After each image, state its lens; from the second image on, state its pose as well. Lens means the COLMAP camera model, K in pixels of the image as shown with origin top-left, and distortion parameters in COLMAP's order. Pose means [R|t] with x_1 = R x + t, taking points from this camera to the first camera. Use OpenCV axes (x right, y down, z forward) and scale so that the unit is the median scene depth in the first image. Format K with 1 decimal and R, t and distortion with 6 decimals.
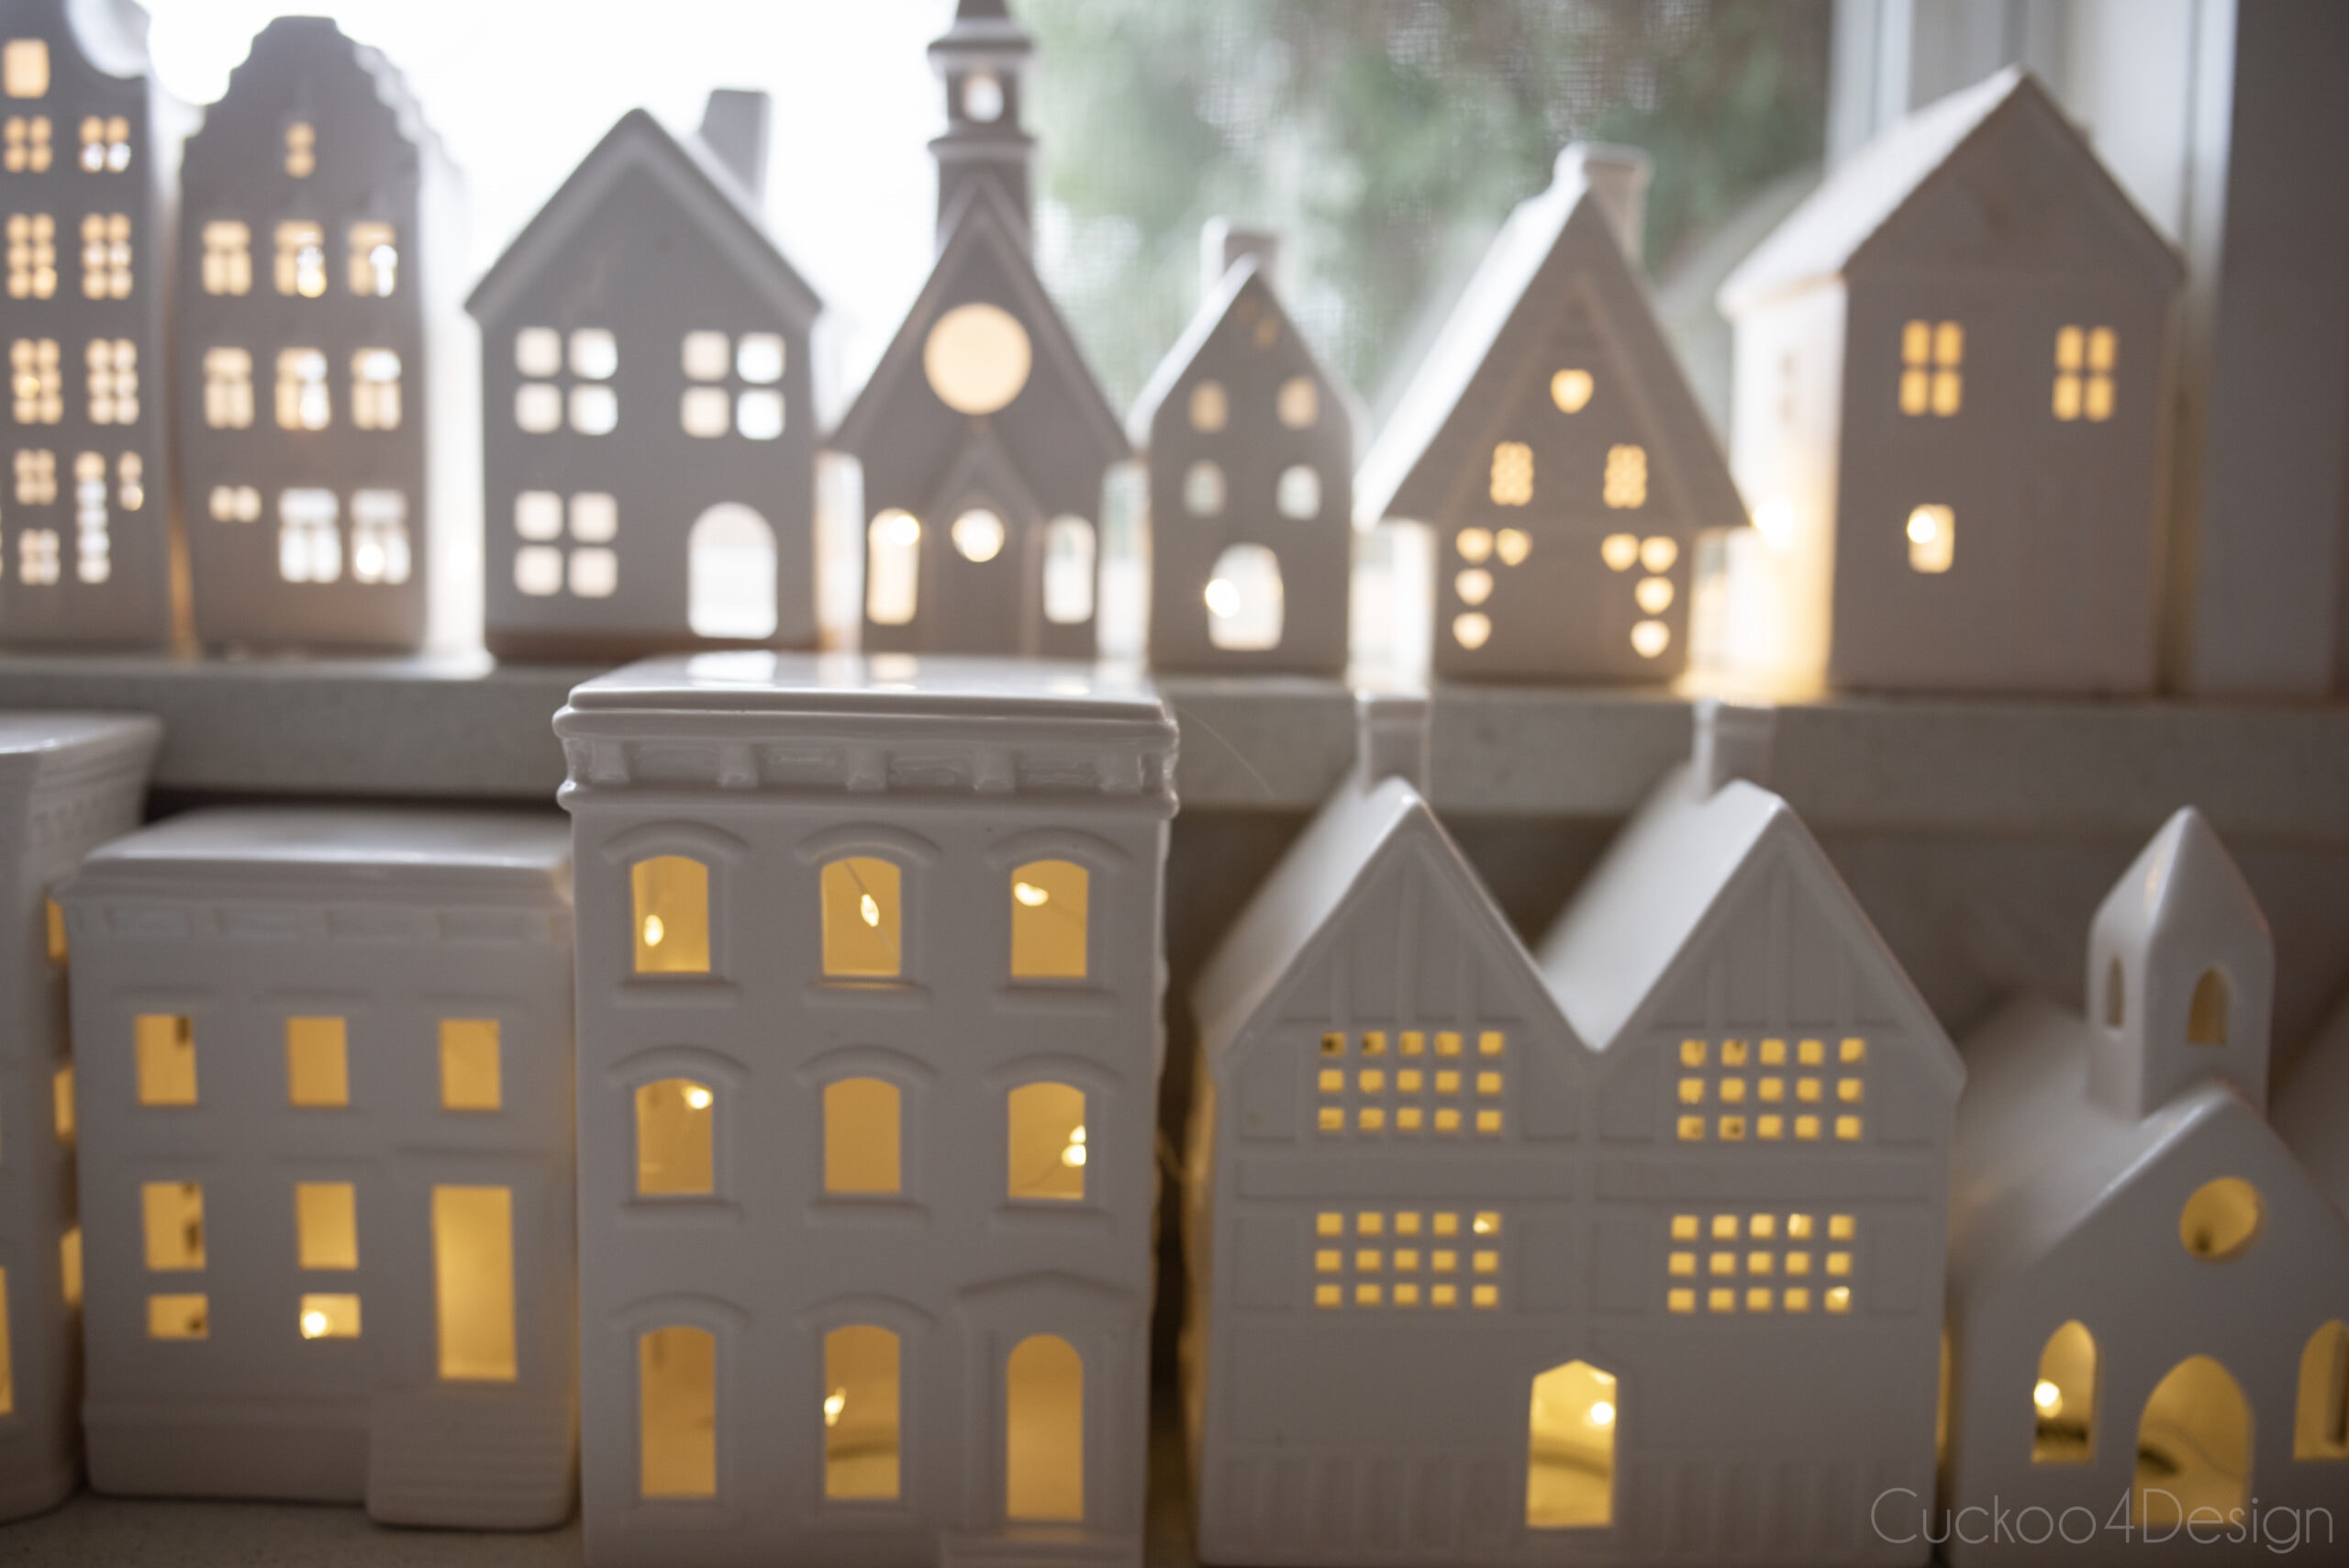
lens RADIAL K [[2347.6, 0, 1179.8], [0, 2347.6, 785.7], [0, 0, 1]] dist [-0.049768, 0.000000]
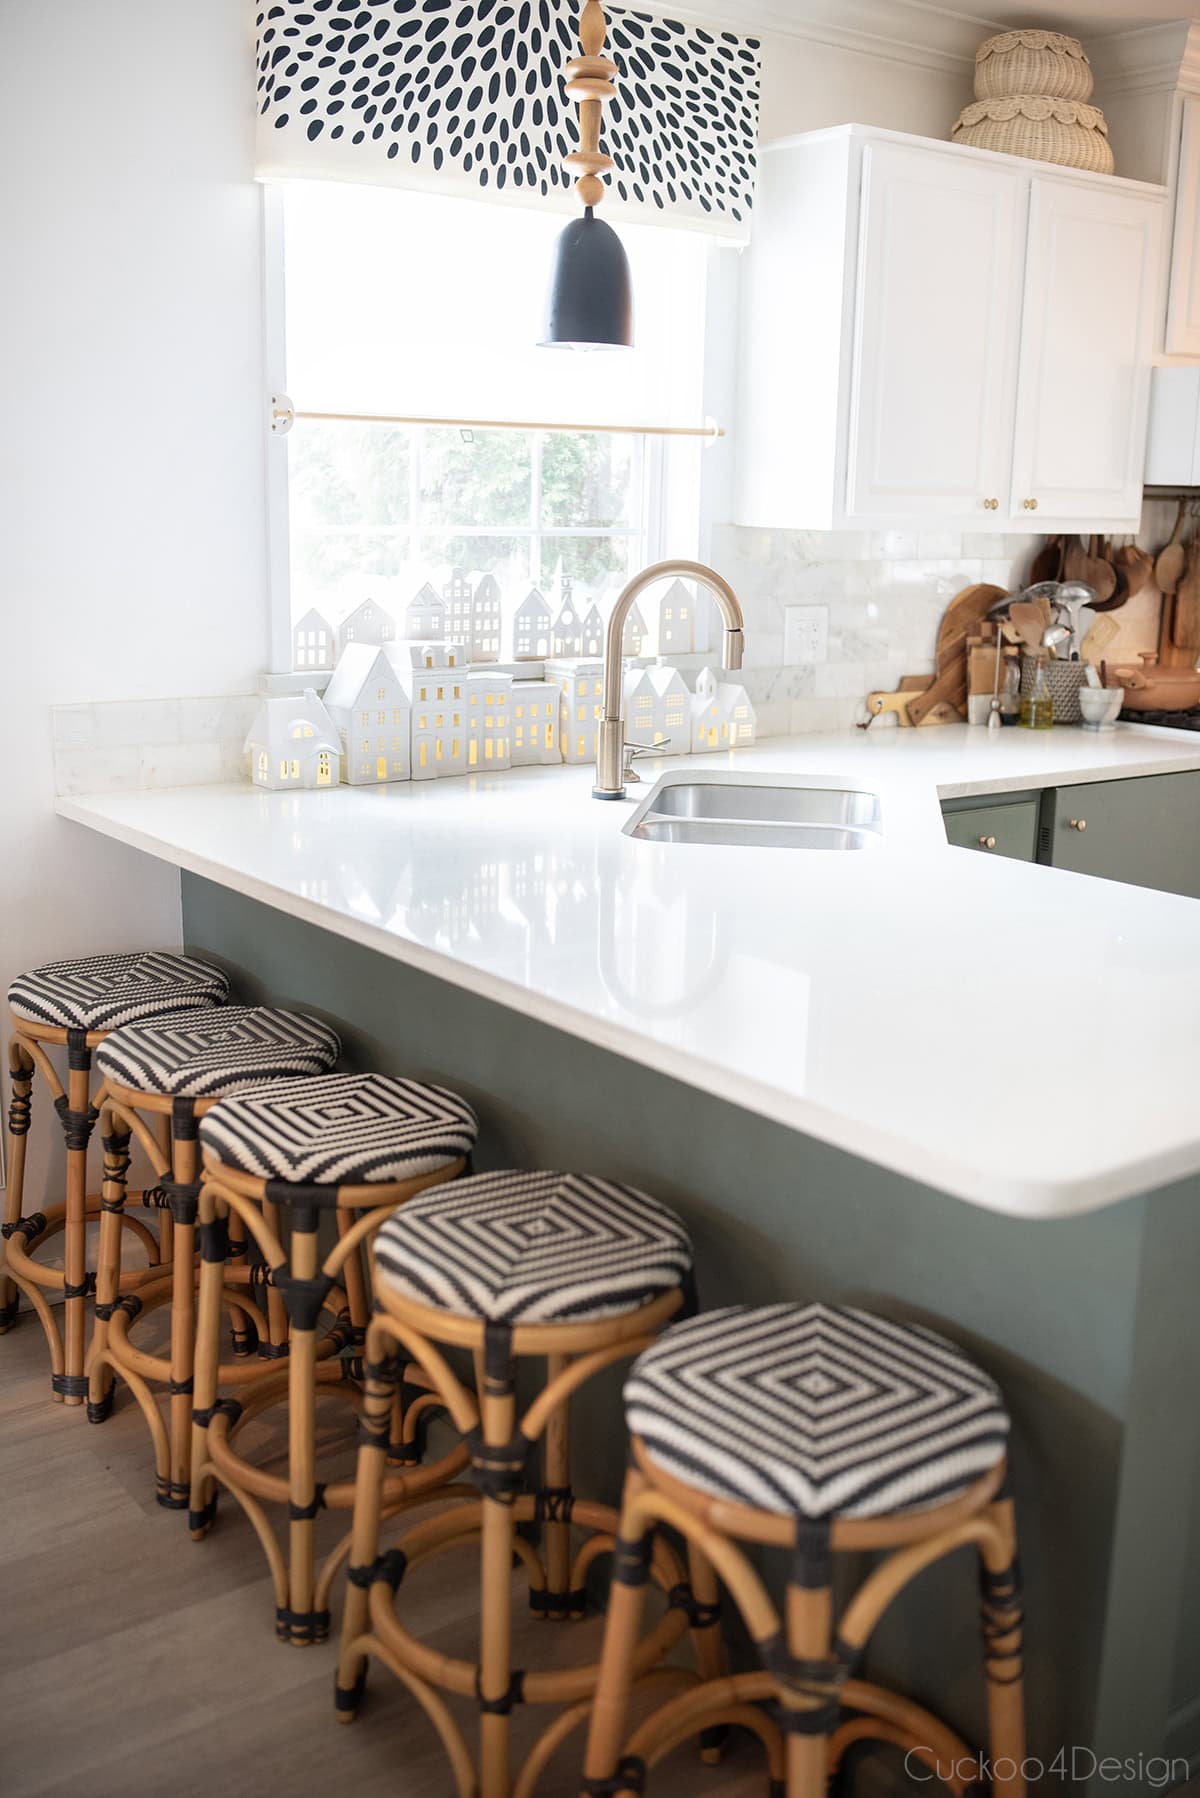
lens RADIAL K [[1797.0, 0, 592.8], [0, 1797.0, 895.5], [0, 0, 1]] dist [-0.049768, 0.000000]
pose [[0.815779, -0.133322, 0.562788, -3.435804], [0.059216, 0.987209, 0.148029, -0.148748], [-0.575325, -0.087433, 0.813239, -3.892864]]
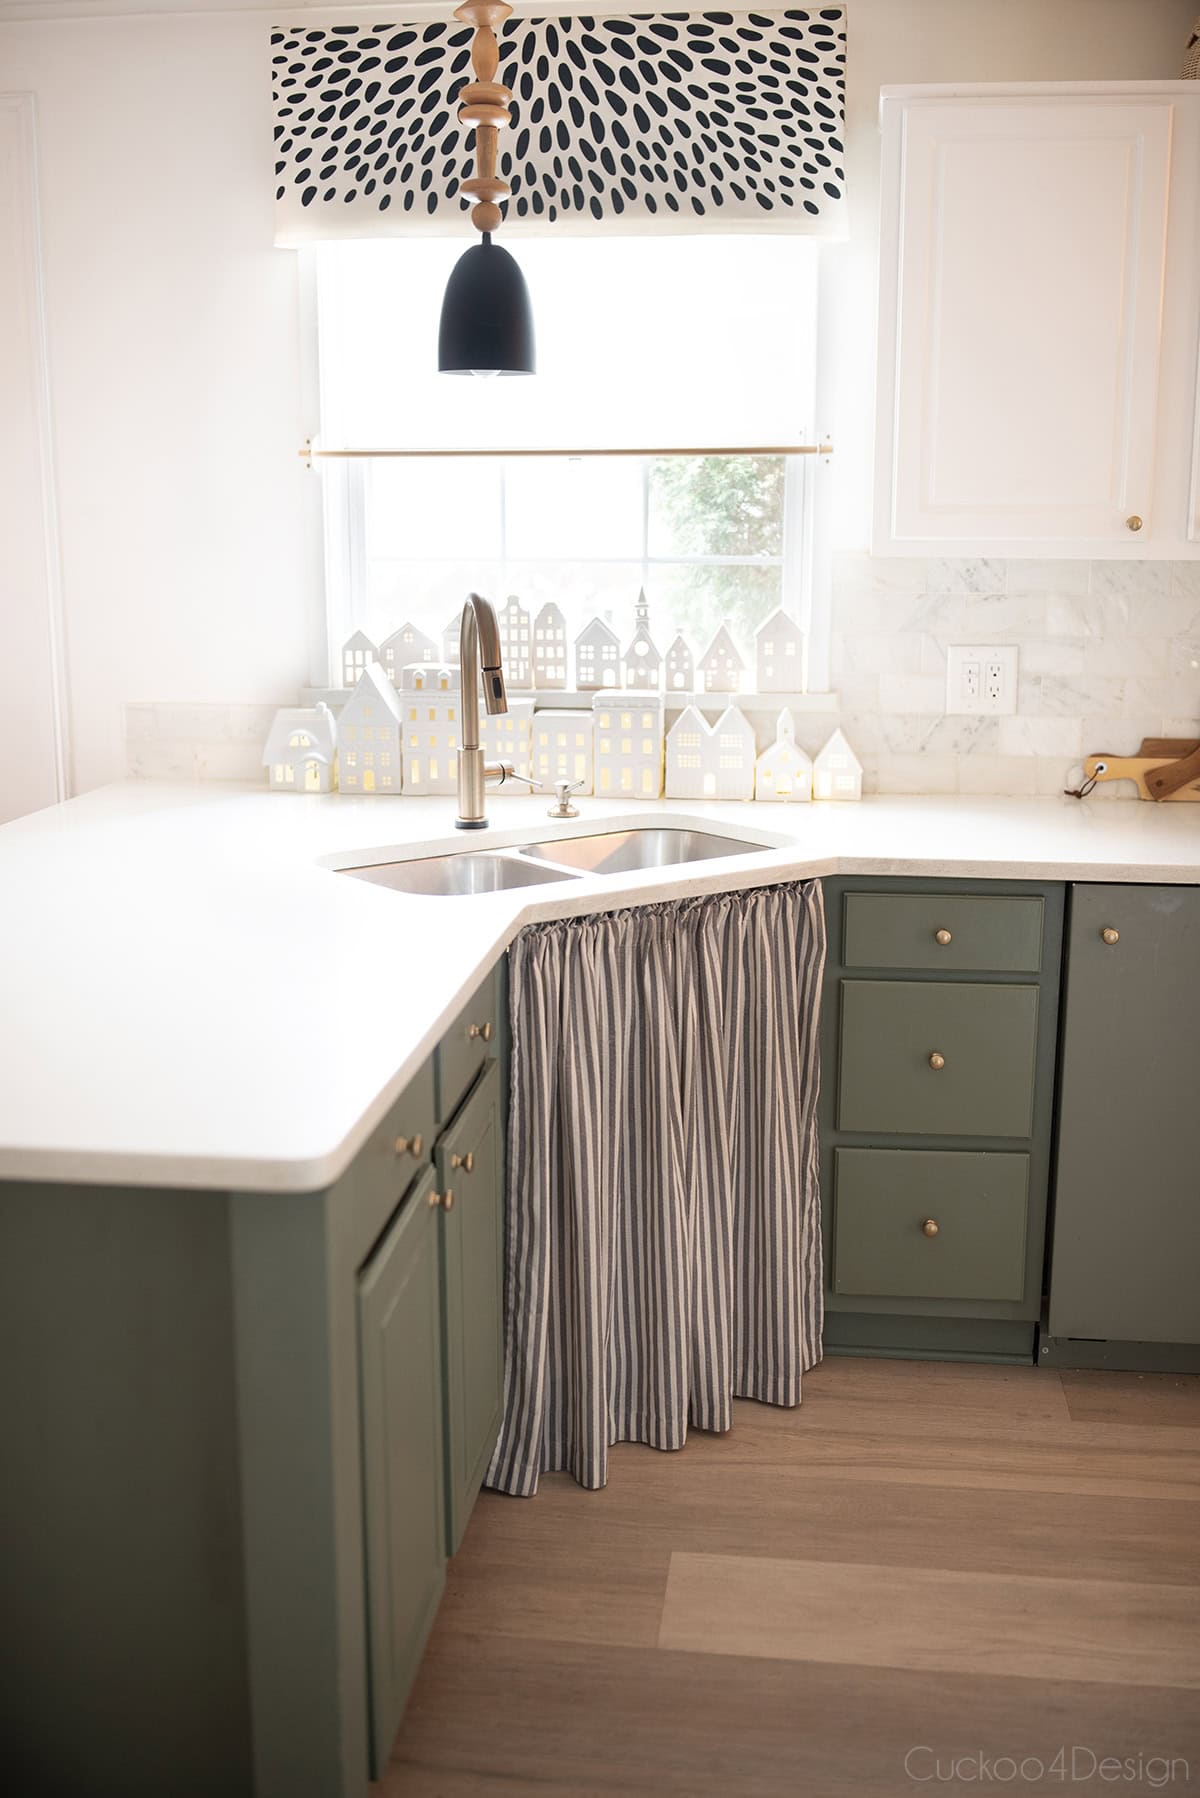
lens RADIAL K [[1797.0, 0, 596.0], [0, 1797.0, 897.1], [0, 0, 1]] dist [-0.049768, 0.000000]
pose [[0.987683, 0.009049, -0.156204, 0.663987], [0.007576, 0.994389, 0.105510, -0.000063], [0.156283, -0.105394, 0.982073, -4.674123]]
